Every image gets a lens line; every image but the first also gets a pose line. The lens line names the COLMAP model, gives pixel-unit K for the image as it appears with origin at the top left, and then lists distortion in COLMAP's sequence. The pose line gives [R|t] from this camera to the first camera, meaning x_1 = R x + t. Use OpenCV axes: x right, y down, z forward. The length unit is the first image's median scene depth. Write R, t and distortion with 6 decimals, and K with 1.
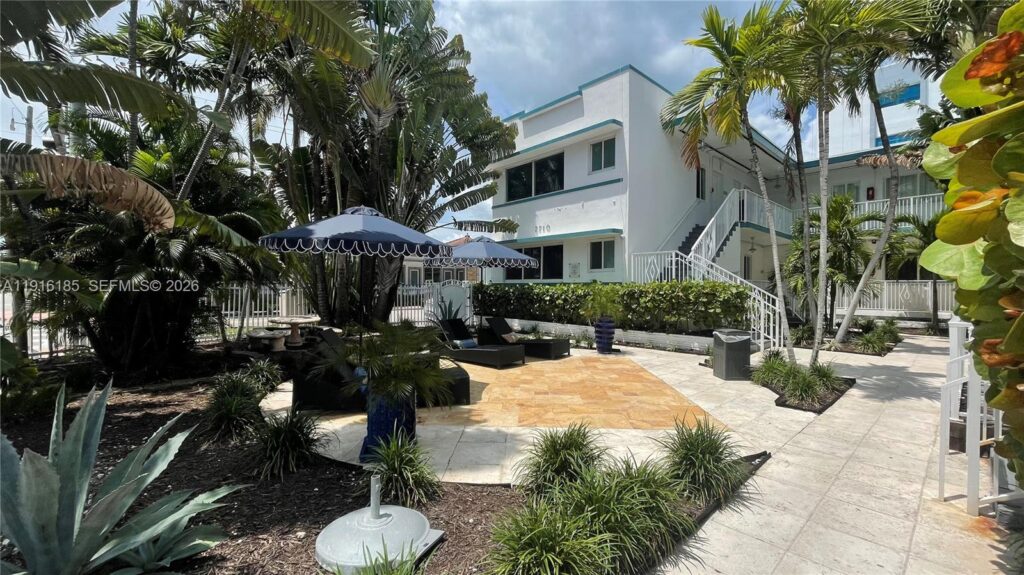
lens RADIAL K [[413.3, 0, 509.5], [0, 413.3, 285.2], [0, 0, 1]] dist [0.002062, 0.000223]
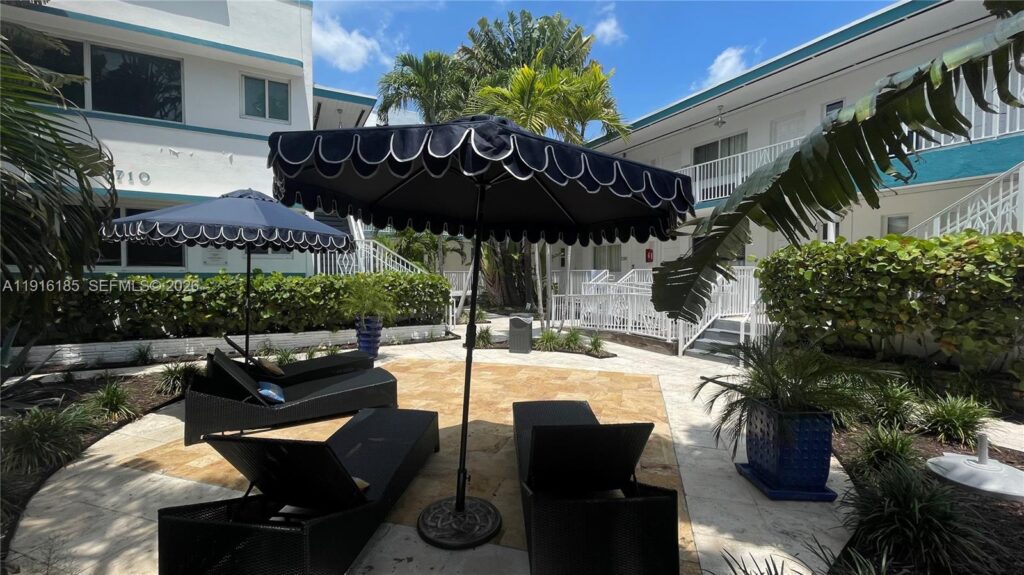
lens RADIAL K [[411.0, 0, 498.3], [0, 411.0, 285.5], [0, 0, 1]] dist [-0.000254, 0.000066]
pose [[0.259355, -0.029752, 0.965324, -0.399333], [-0.005512, 0.999464, 0.032285, -0.010703], [-0.965766, -0.013694, 0.259052, 0.432583]]
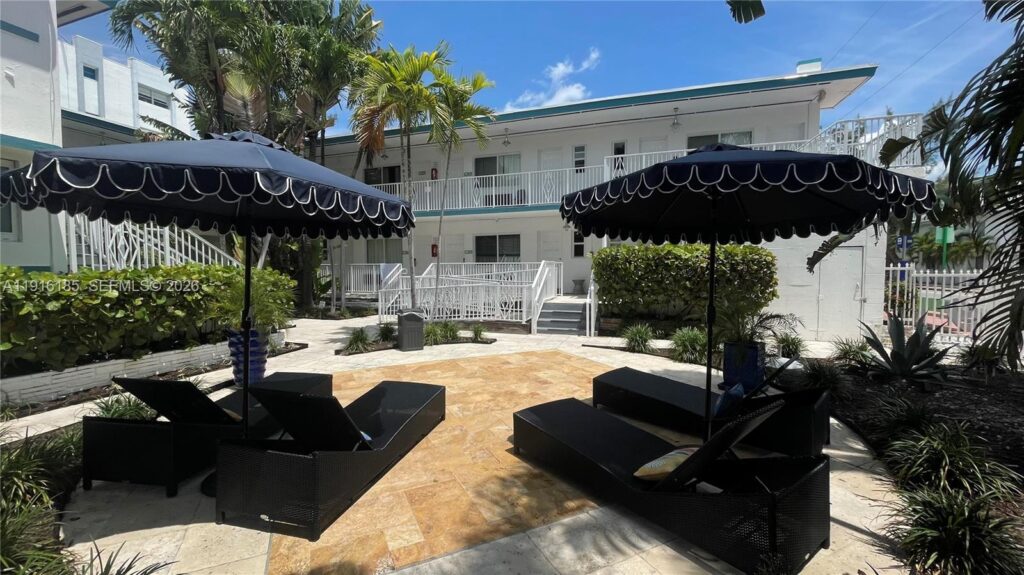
lens RADIAL K [[415.6, 0, 499.2], [0, 415.6, 286.8], [0, 0, 1]] dist [-0.000779, -0.000068]
pose [[-0.469452, -0.039409, 0.882078, -0.370806], [-0.002034, 0.999049, 0.043552, -0.005768], [-0.882956, 0.018652, -0.469086, 0.777215]]
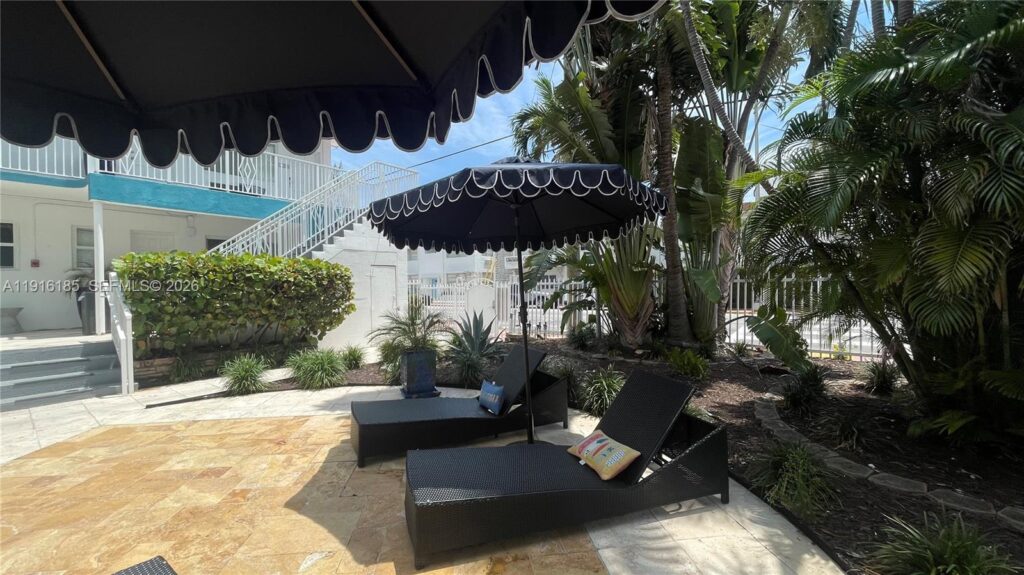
lens RADIAL K [[413.3, 0, 509.5], [0, 413.3, 285.2], [0, 0, 1]] dist [0.002062, 0.000223]
pose [[-0.986329, 0.013329, -0.164247, -0.119259], [0.014220, 0.999890, -0.004248, 0.003711], [0.164172, -0.006525, -0.986410, 0.817724]]
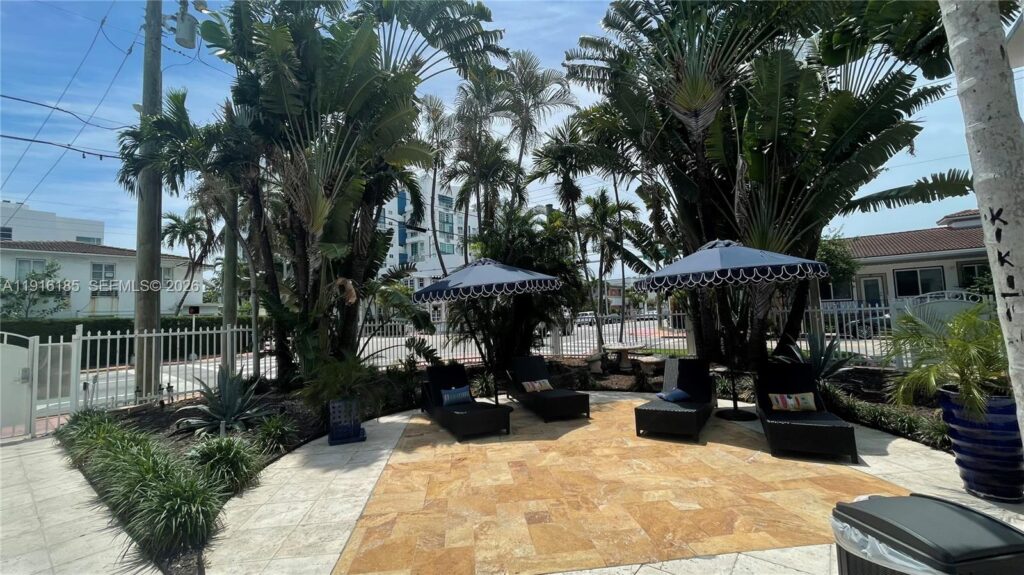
lens RADIAL K [[403.5, 0, 496.5], [0, 403.5, 288.9], [0, 0, 1]] dist [-0.000639, 0.000232]
pose [[0.140766, -0.085176, -0.986372, 0.419364], [0.049754, 0.995642, -0.078876, -0.002970], [0.988792, -0.037973, 0.144390, 0.431314]]
